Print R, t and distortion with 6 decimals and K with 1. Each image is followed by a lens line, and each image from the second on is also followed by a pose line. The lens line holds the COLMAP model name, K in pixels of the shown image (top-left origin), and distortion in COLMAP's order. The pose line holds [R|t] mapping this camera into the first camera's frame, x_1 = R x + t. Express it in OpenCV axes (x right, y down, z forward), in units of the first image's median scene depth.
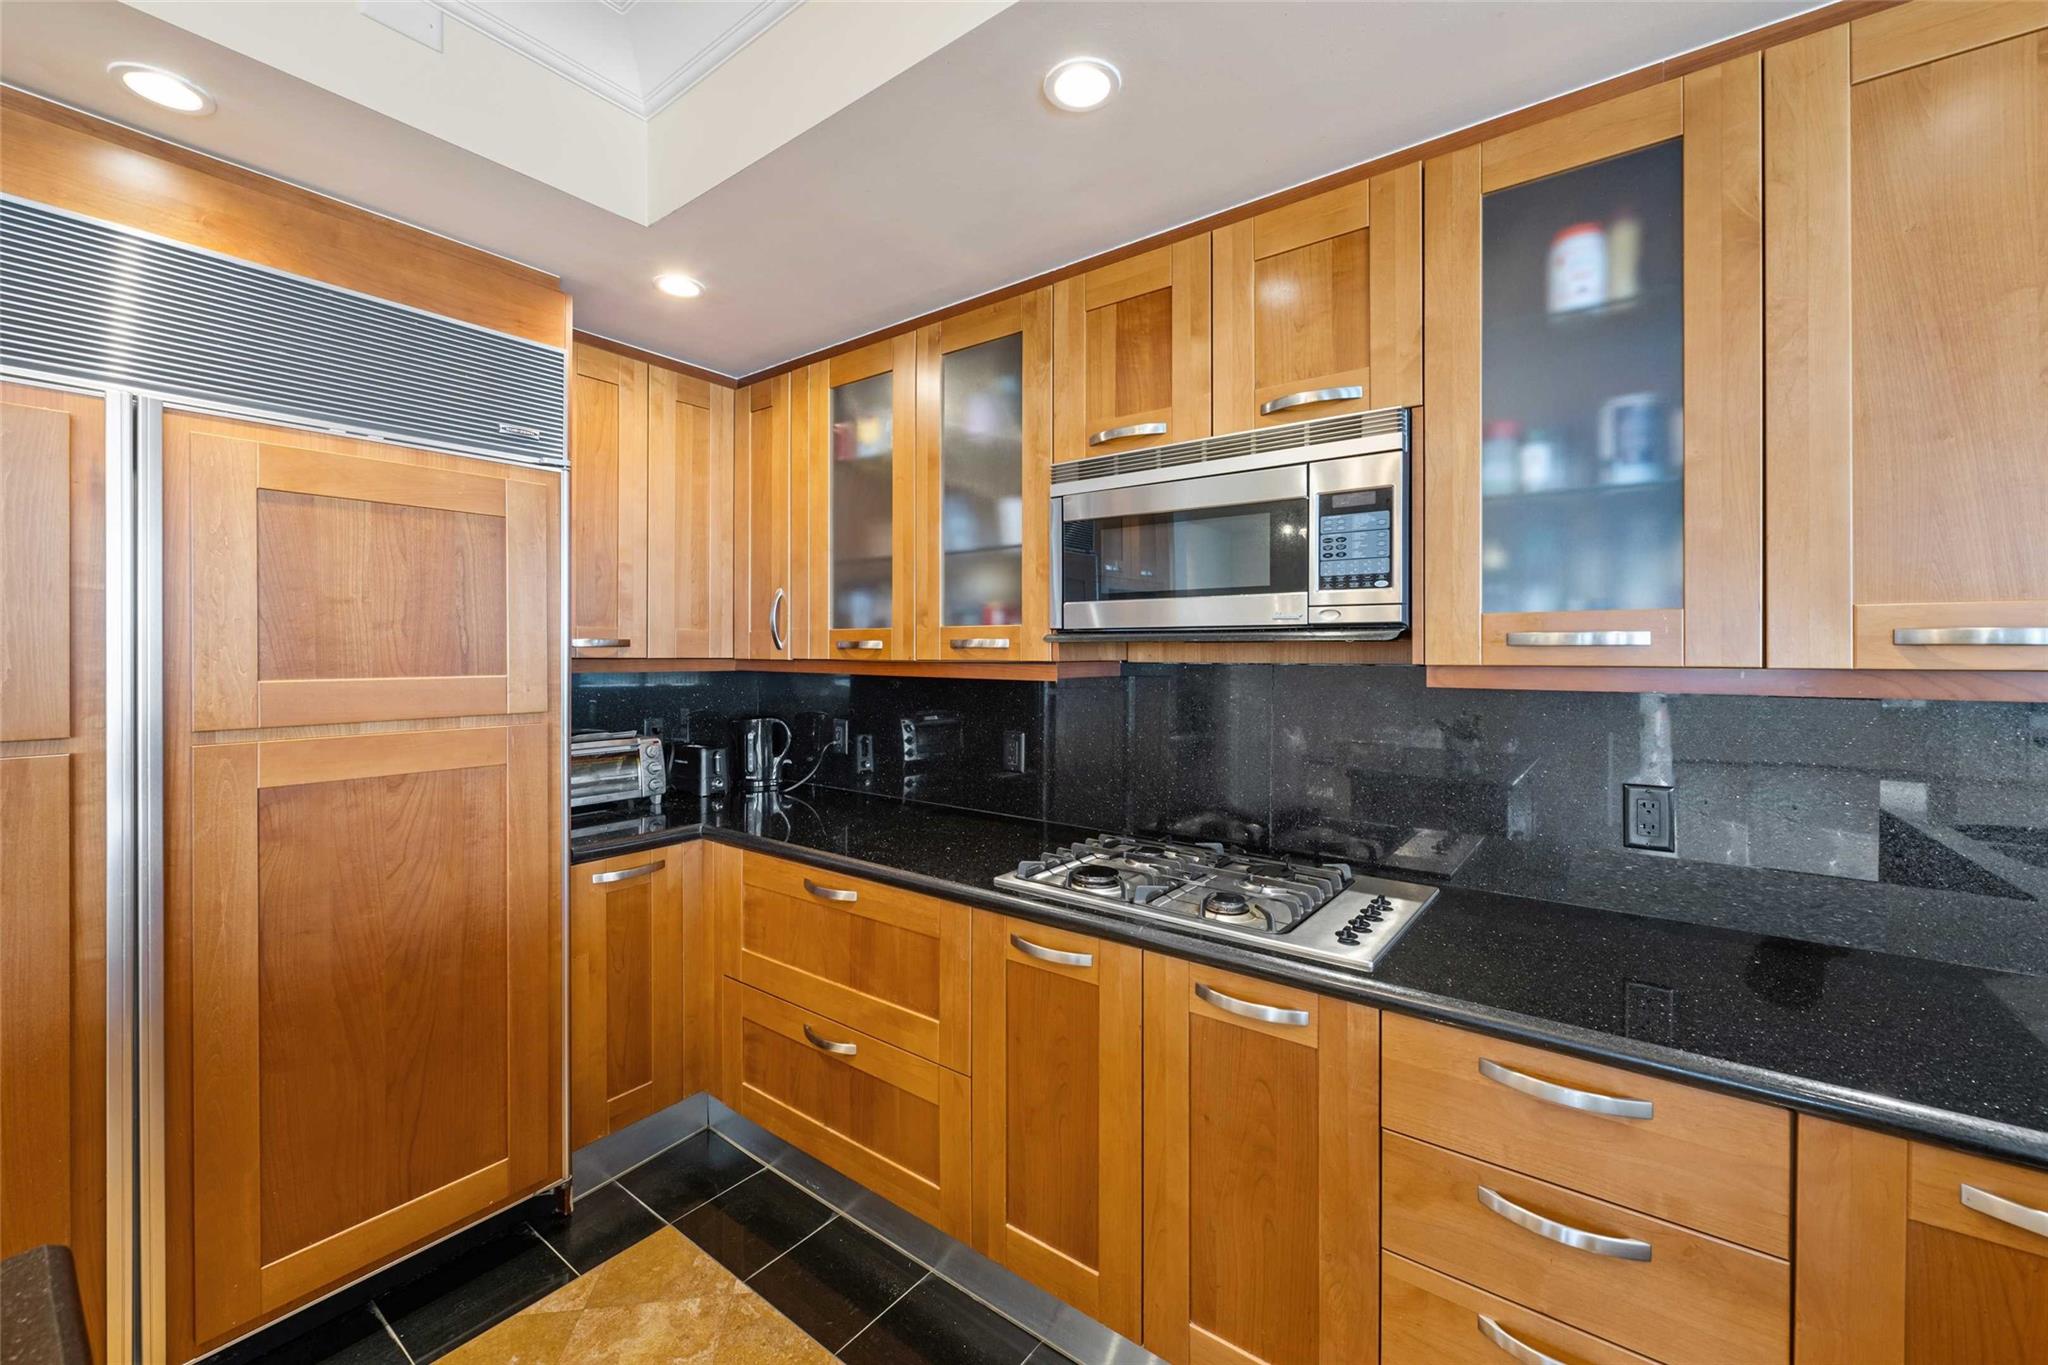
lens RADIAL K [[817.5, 0, 1019.4], [0, 817.5, 657.9], [0, 0, 1]] dist [-0.001158, -0.000151]
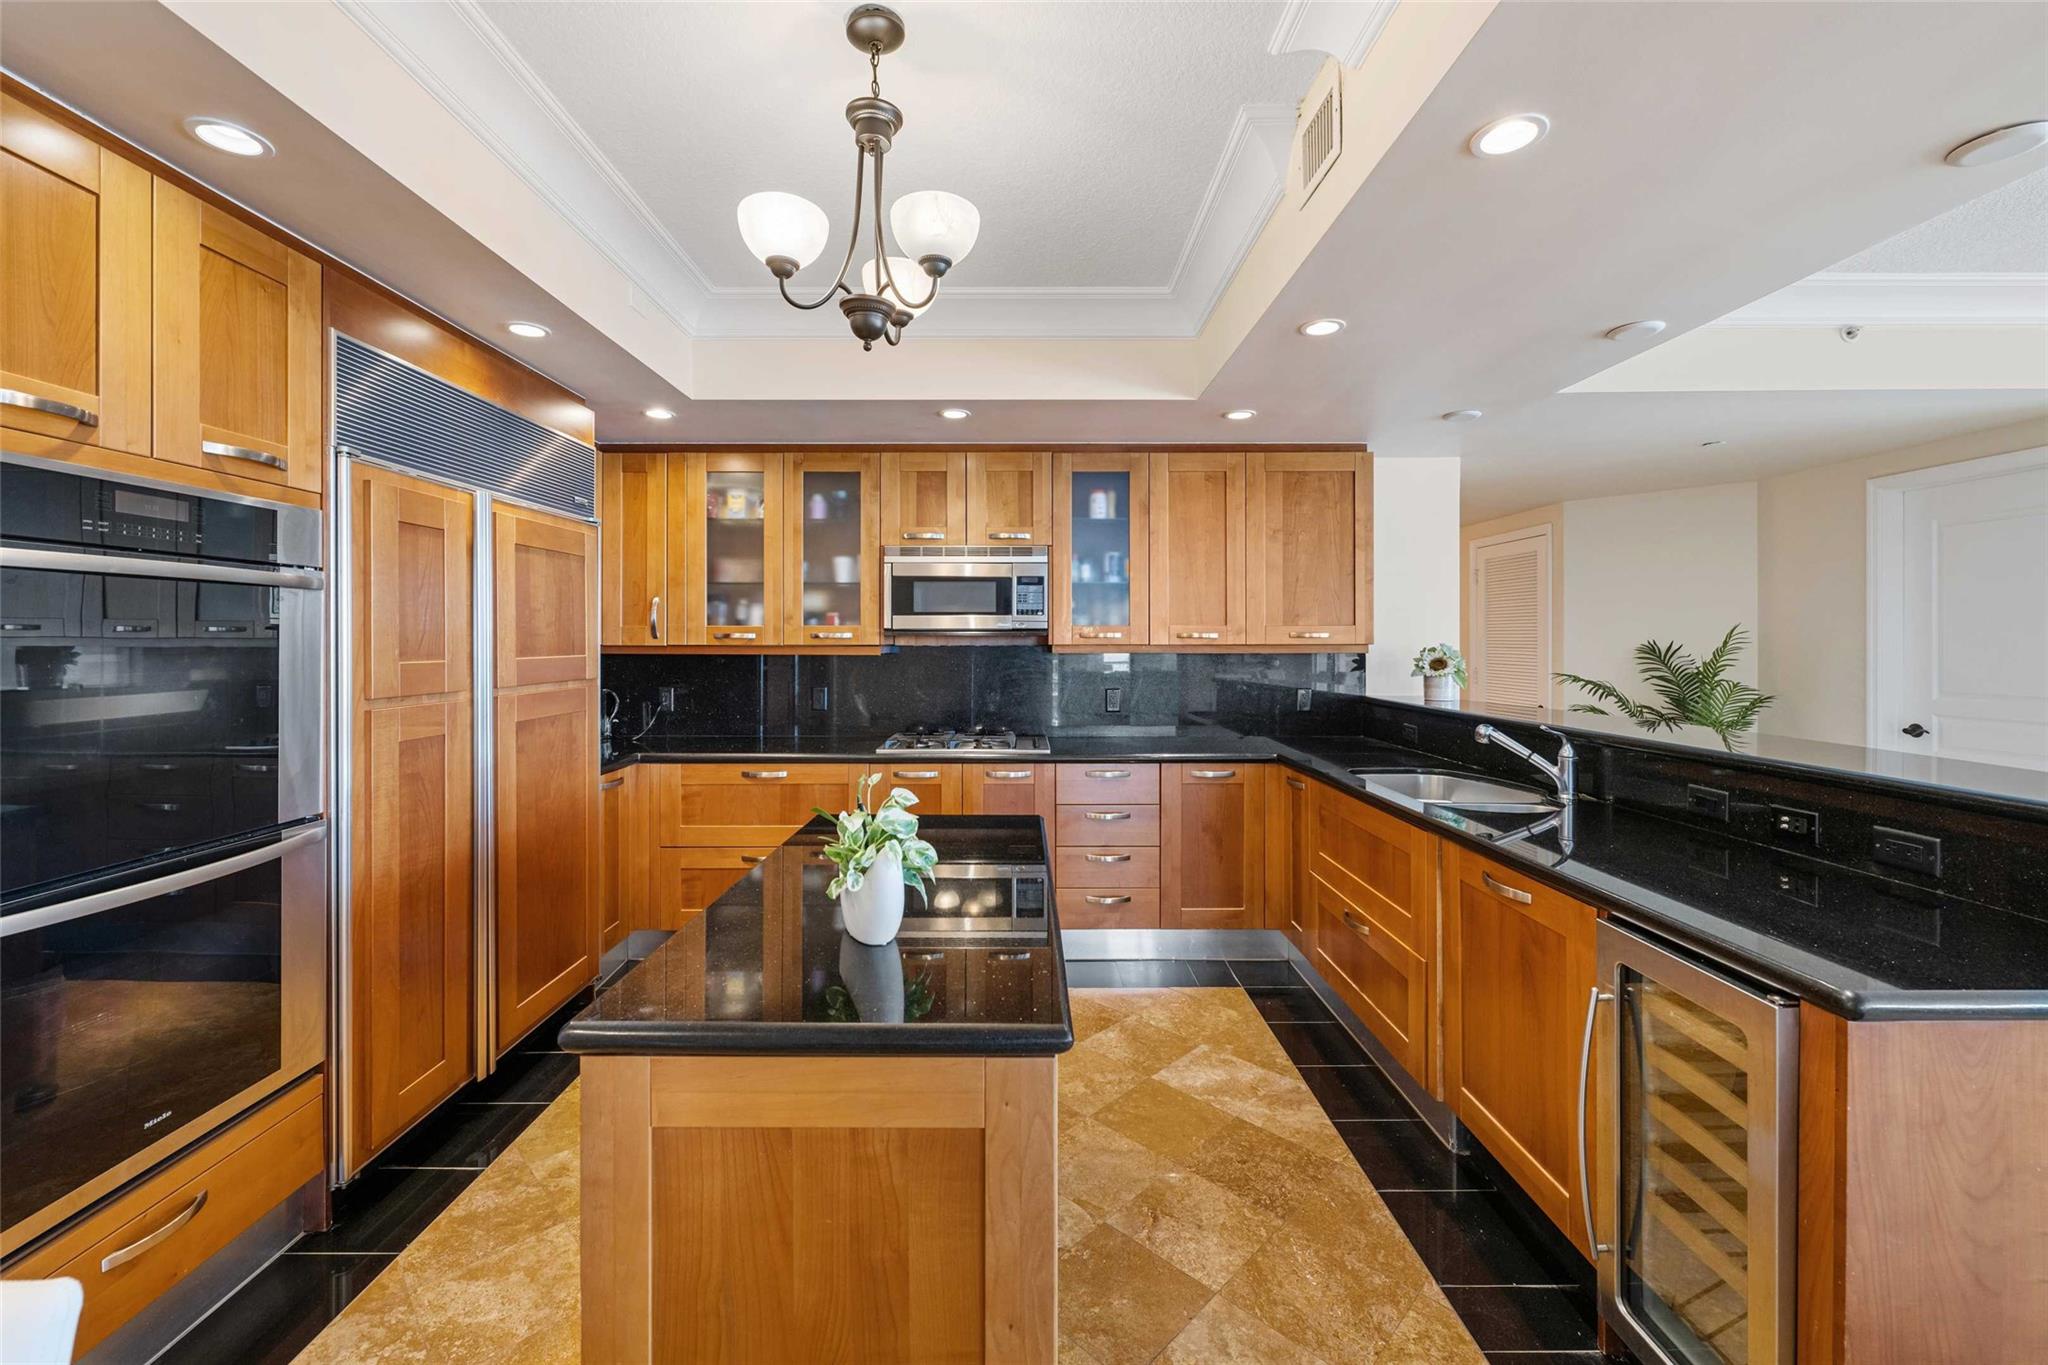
lens RADIAL K [[810.9, 0, 1019.0], [0, 810.9, 676.6], [0, 0, 1]] dist [-0.005989, -0.000105]
pose [[0.794070, -0.027862, 0.607188, -1.107781], [0.005821, 0.999252, 0.038240, 0.009876], [-0.607799, -0.026830, 0.793638, -0.947189]]
